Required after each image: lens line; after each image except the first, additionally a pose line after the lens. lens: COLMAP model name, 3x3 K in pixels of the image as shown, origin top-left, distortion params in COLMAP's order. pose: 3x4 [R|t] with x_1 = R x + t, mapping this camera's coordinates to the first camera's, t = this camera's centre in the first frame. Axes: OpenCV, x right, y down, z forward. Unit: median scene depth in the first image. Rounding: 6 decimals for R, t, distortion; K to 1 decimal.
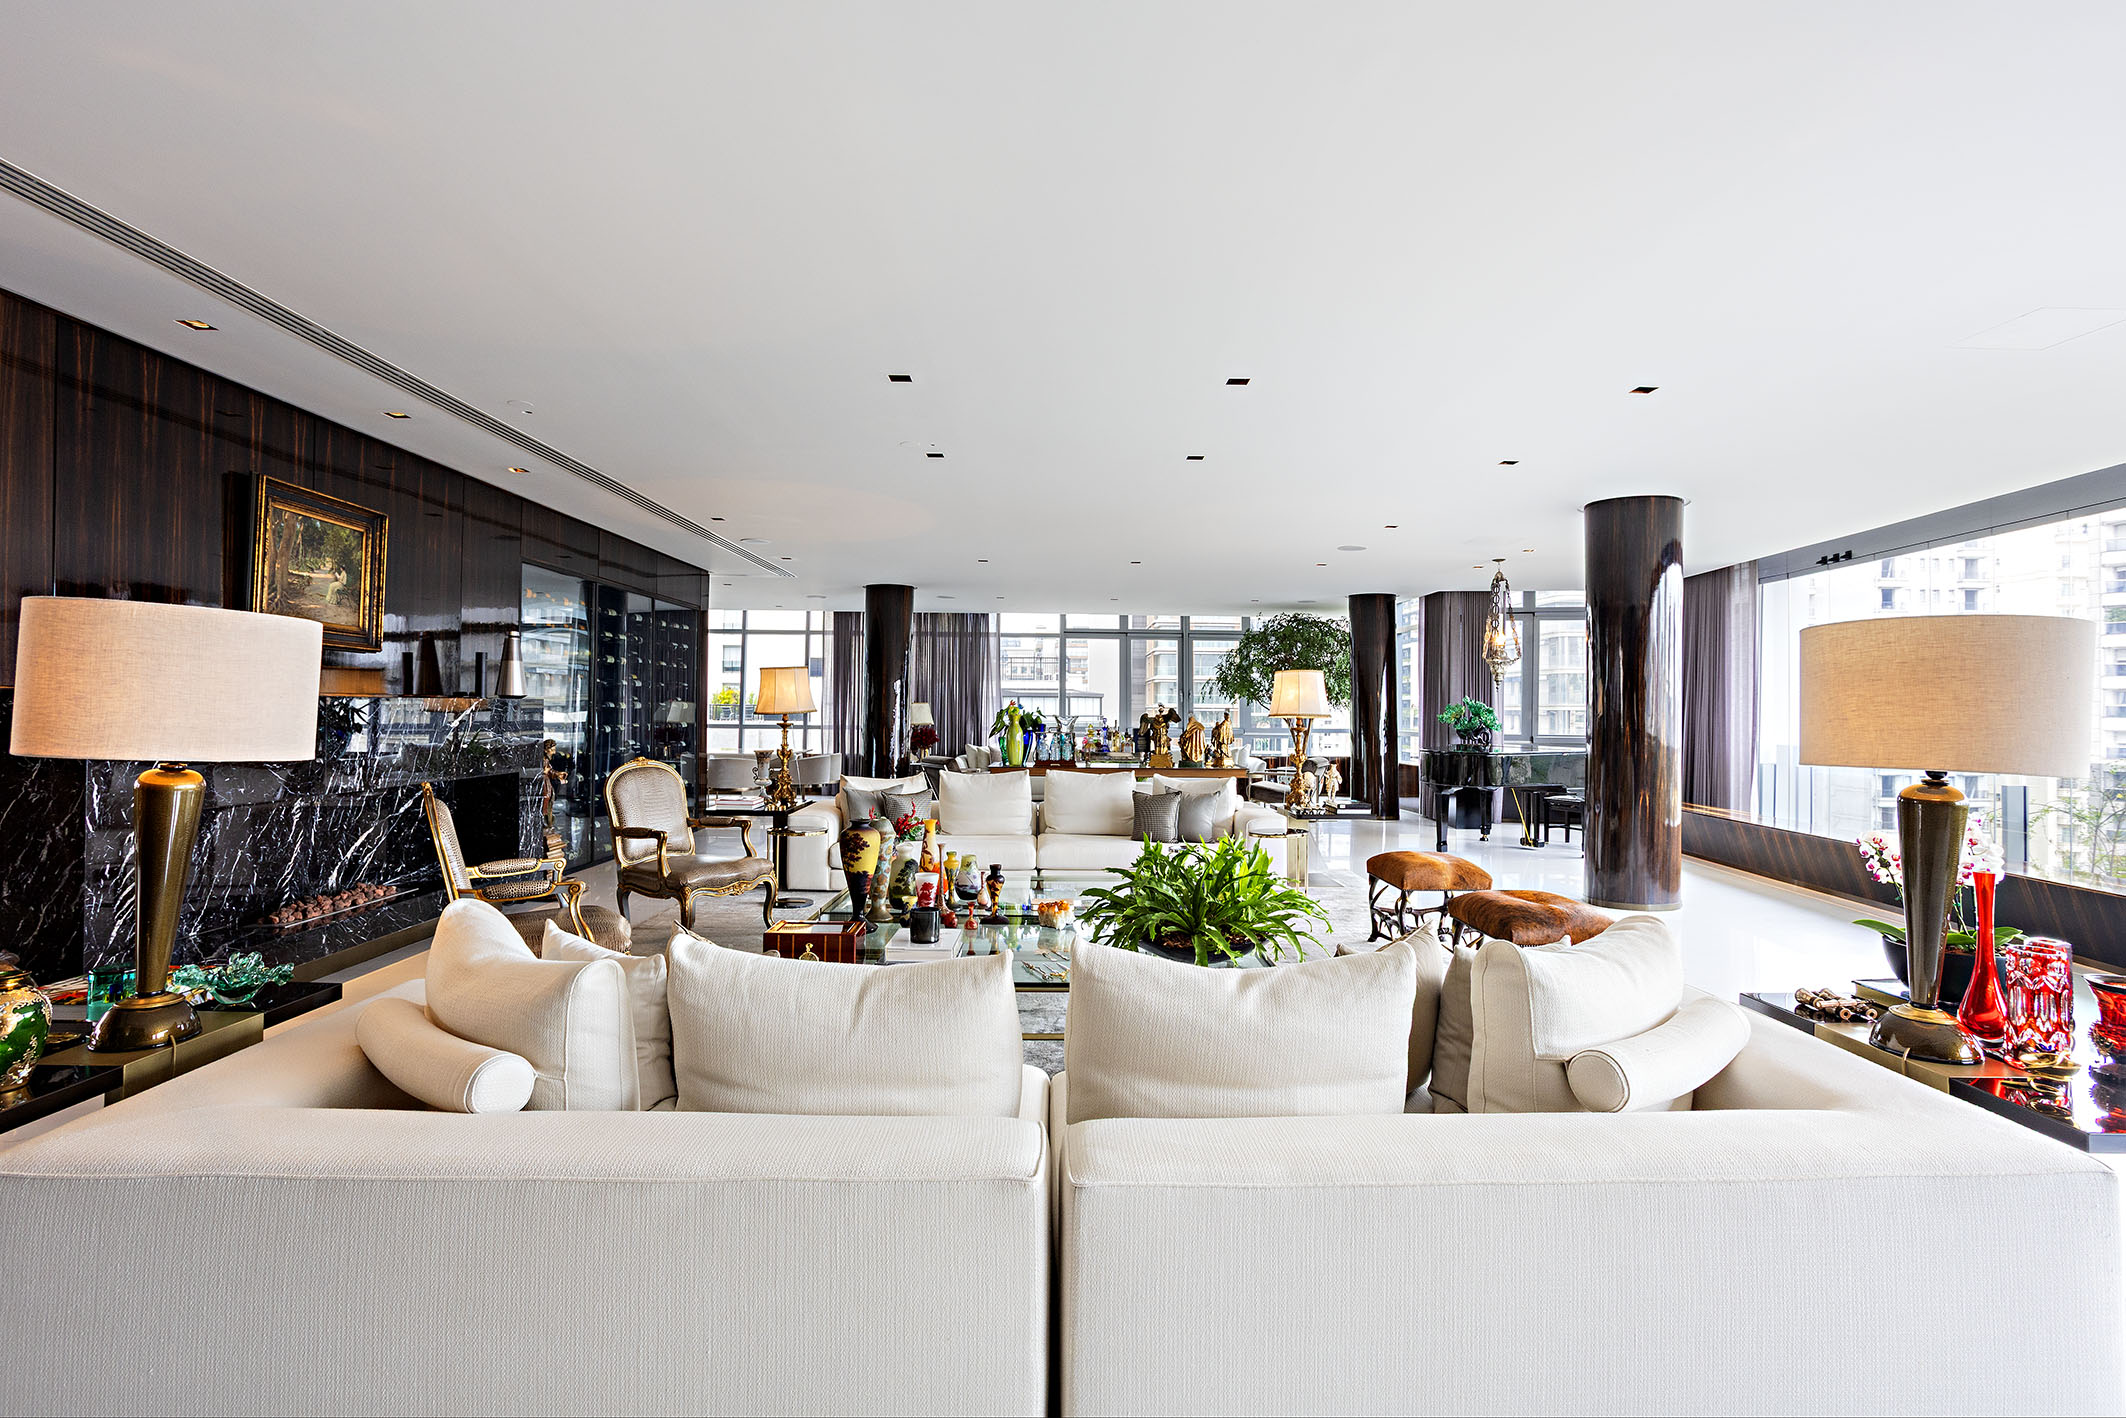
lens RADIAL K [[1011.2, 0, 1076.7], [0, 1011.2, 708.5], [0, 0, 1]] dist [-0.031296, 0.004465]
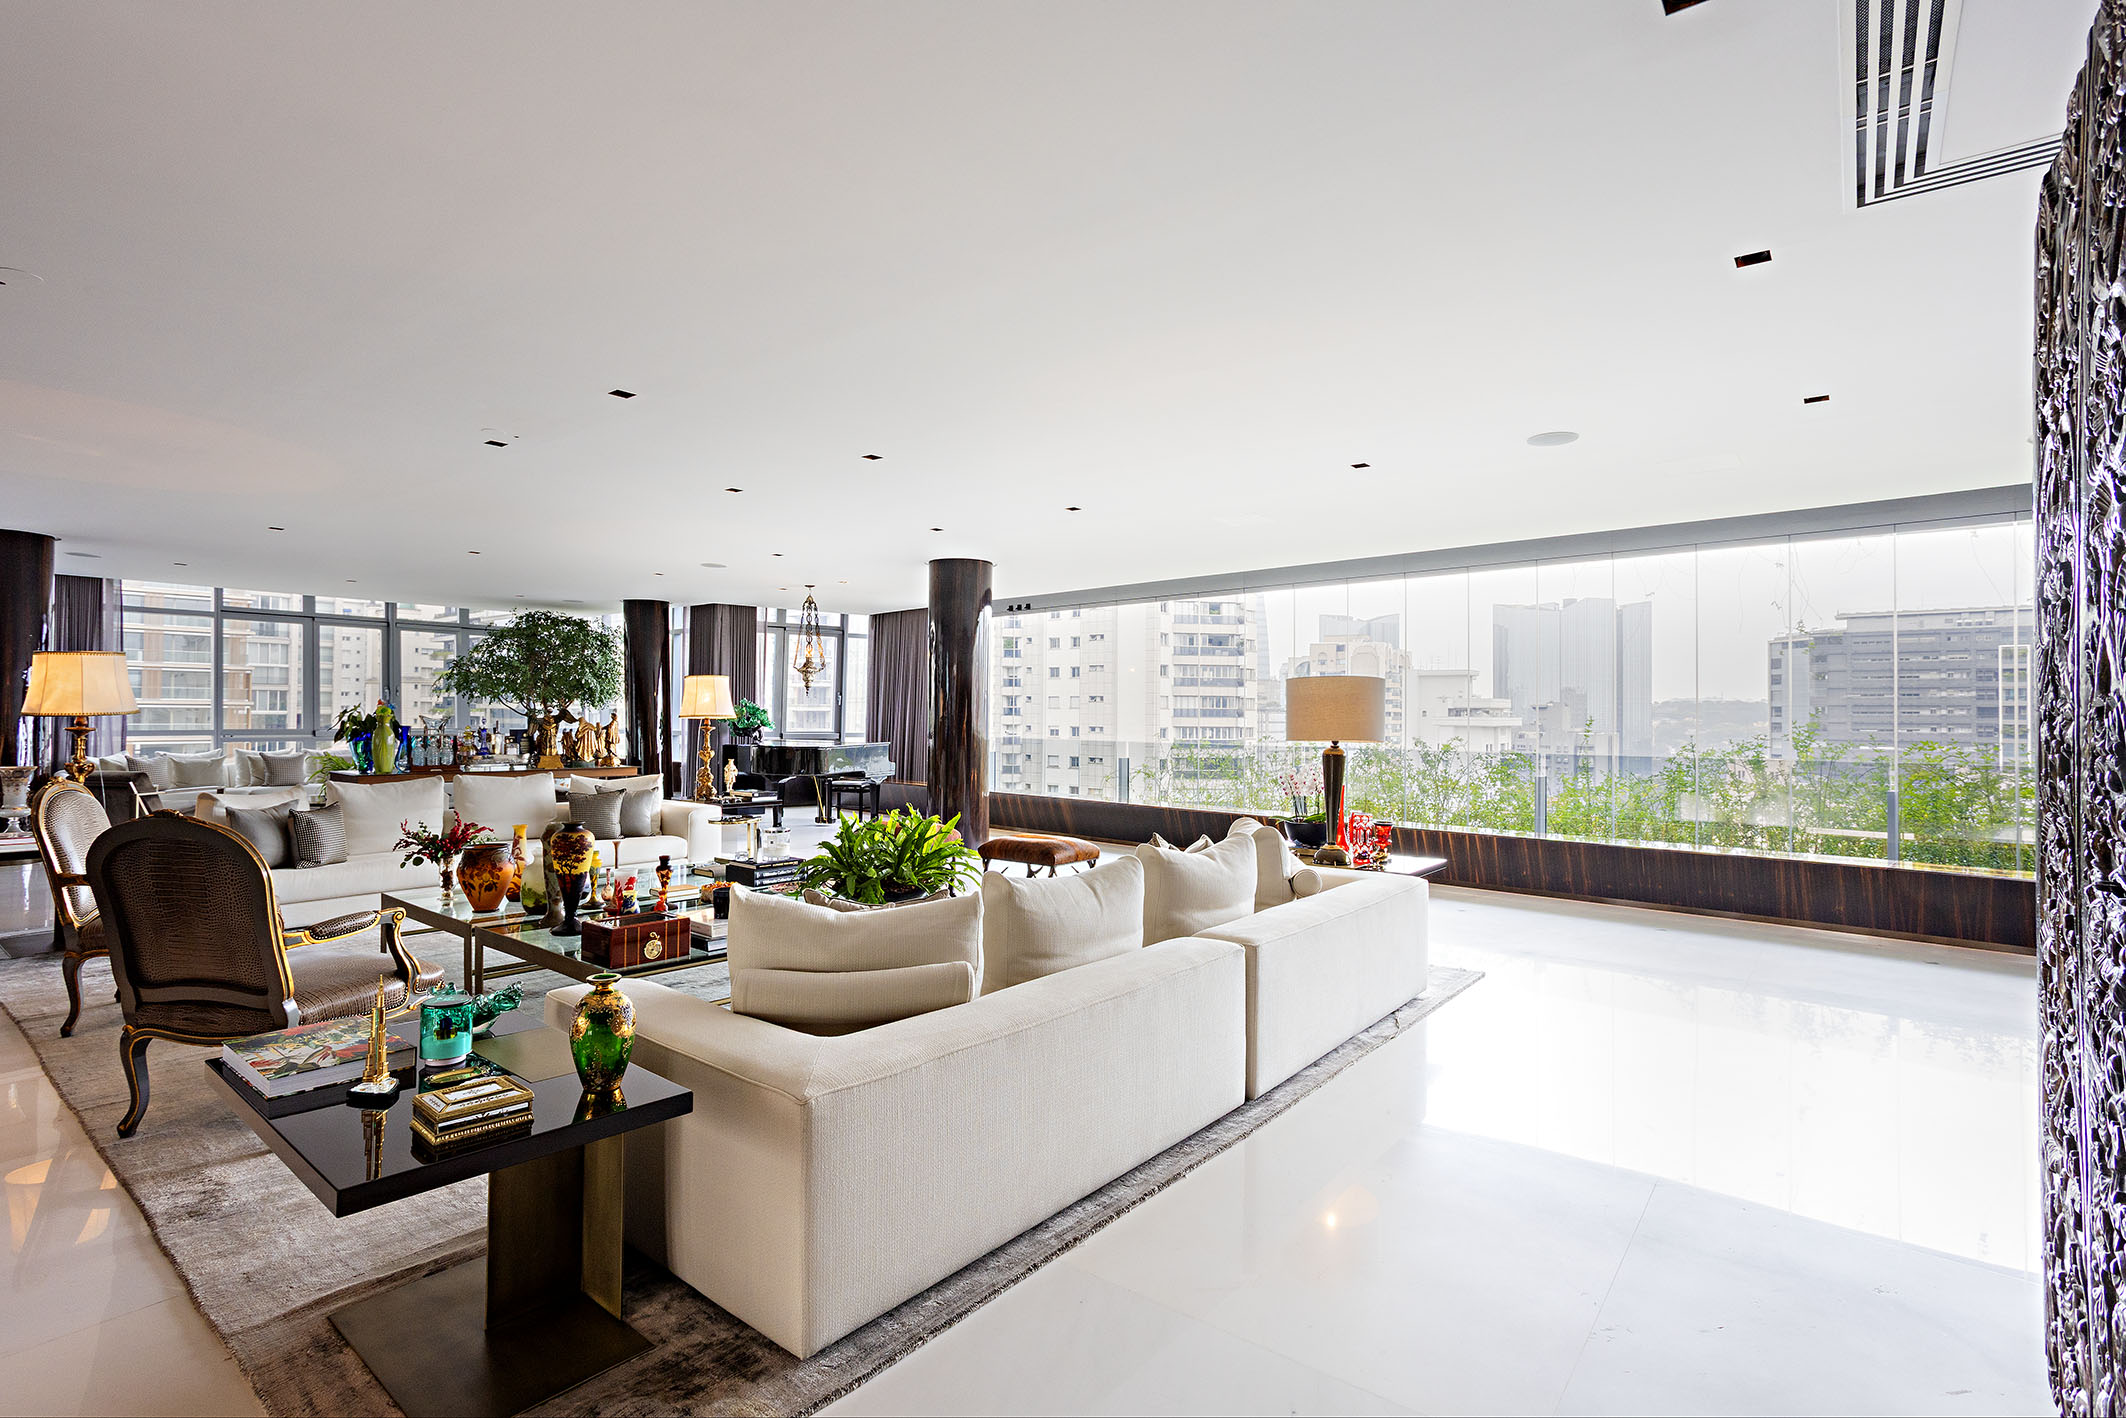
lens RADIAL K [[1011.2, 0, 1054.4], [0, 1011.2, 709.1], [0, 0, 1]] dist [-0.031296, 0.004465]
pose [[0.645868, 0.002816, 0.763444, -0.259121], [-0.004465, 0.999990, 0.000090, -0.001466], [-0.763436, -0.003467, 0.645874, -0.002178]]
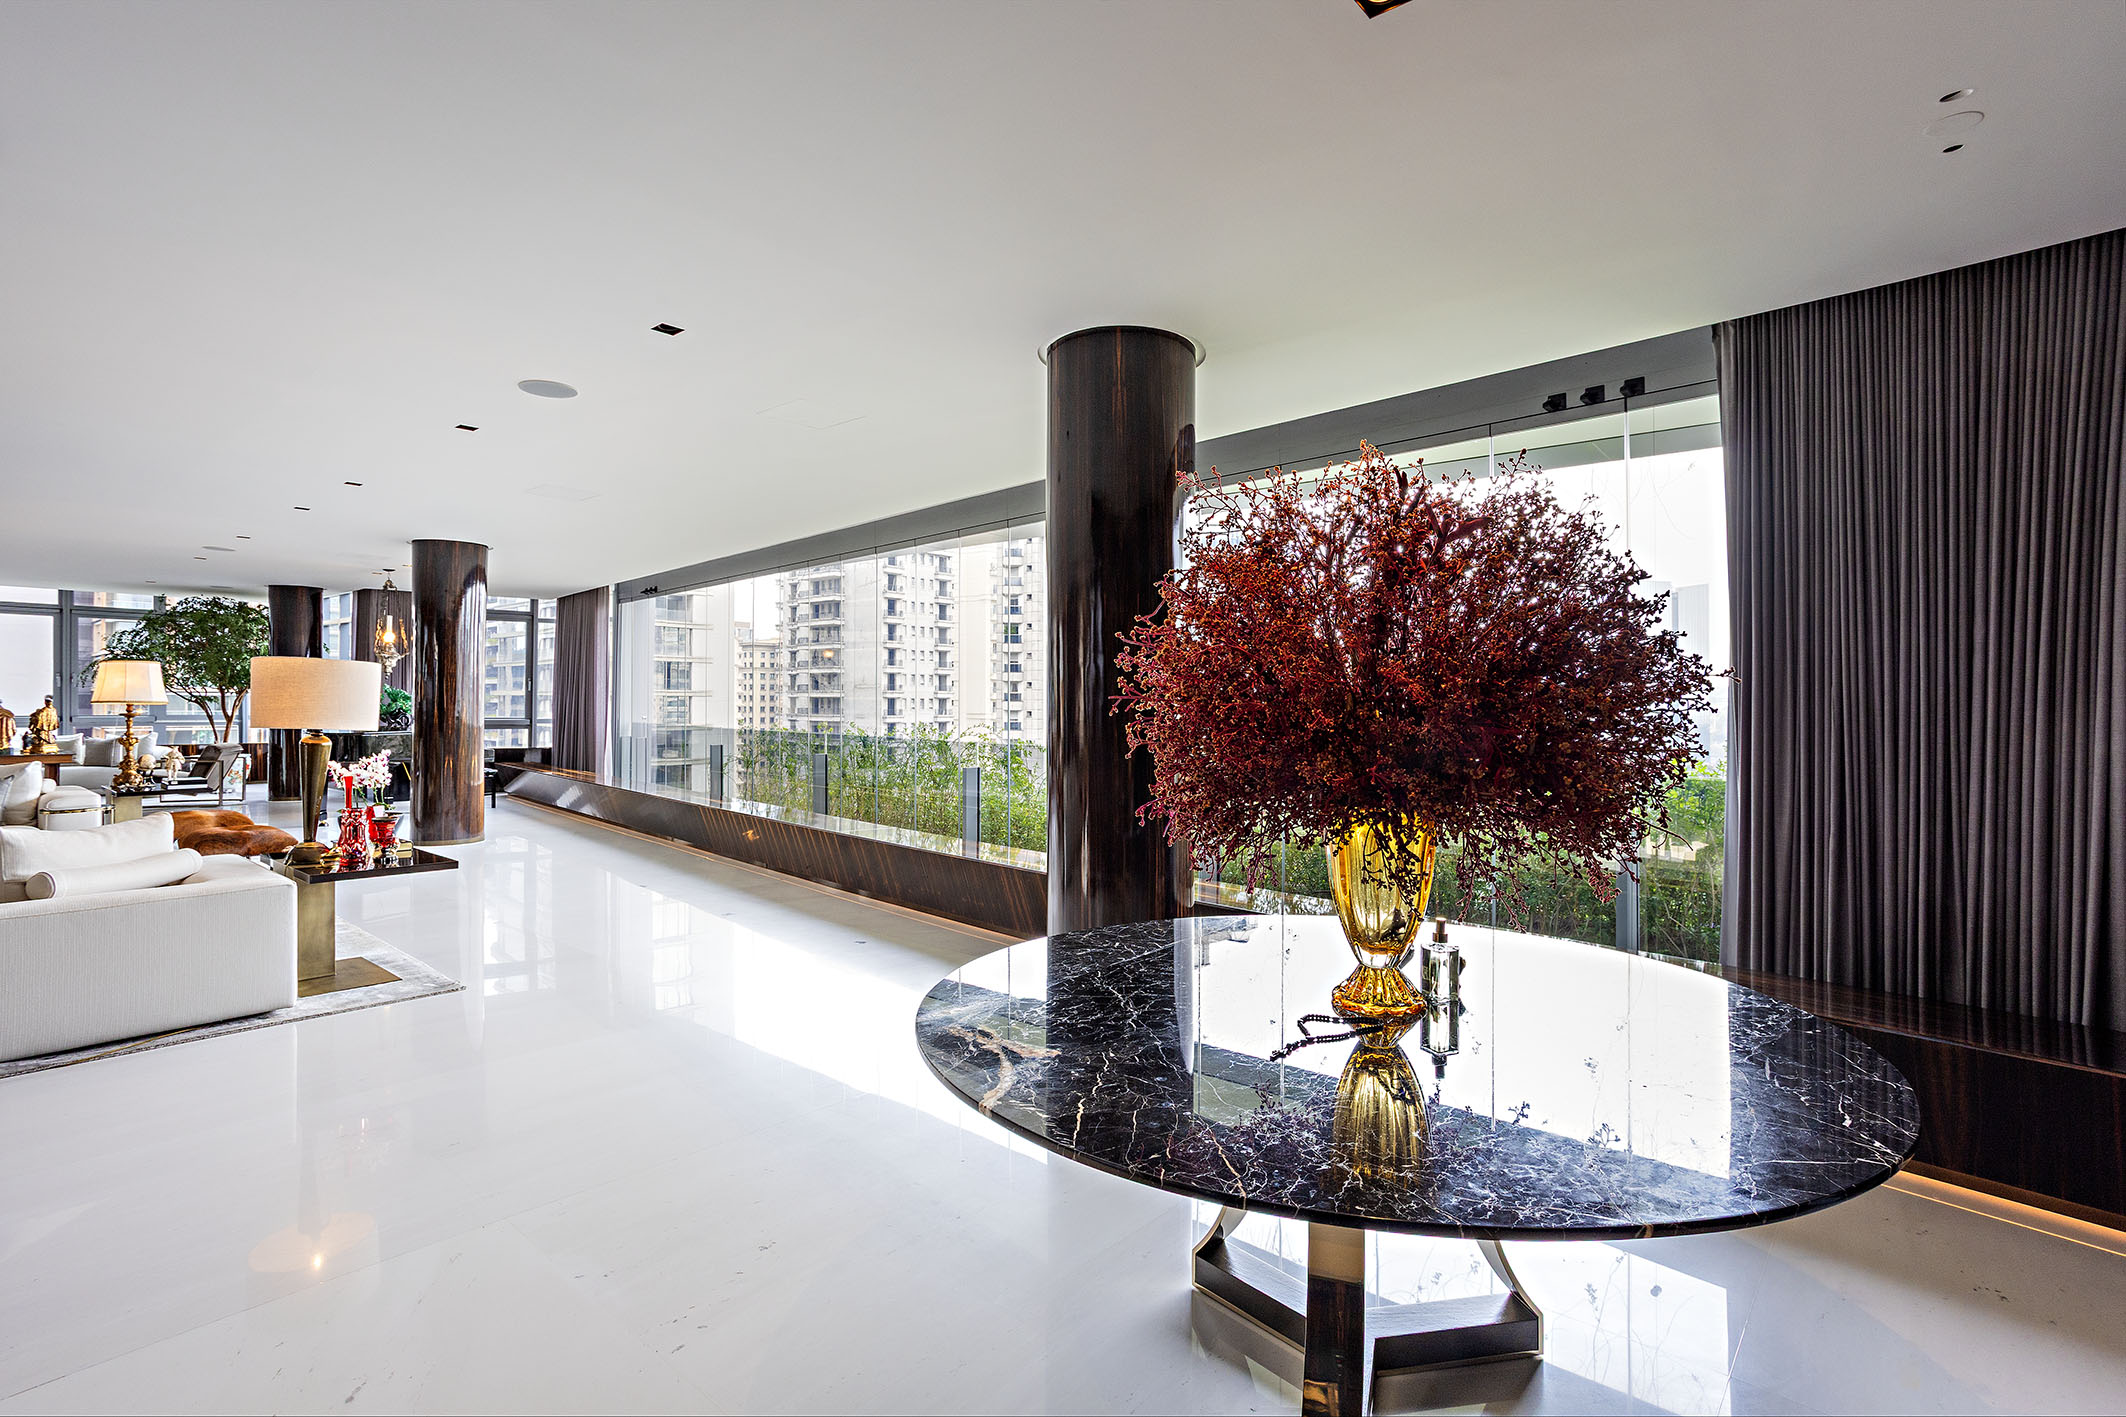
lens RADIAL K [[1011.2, 0, 1072.1], [0, 1011.2, 696.1], [0, 0, 1]] dist [-0.031296, 0.004465]
pose [[0.667621, 0.000936, 0.744501, 0.073255], [-0.003212, 0.999994, 0.001623, -0.003435], [-0.744495, -0.003475, 0.667619, -0.308904]]
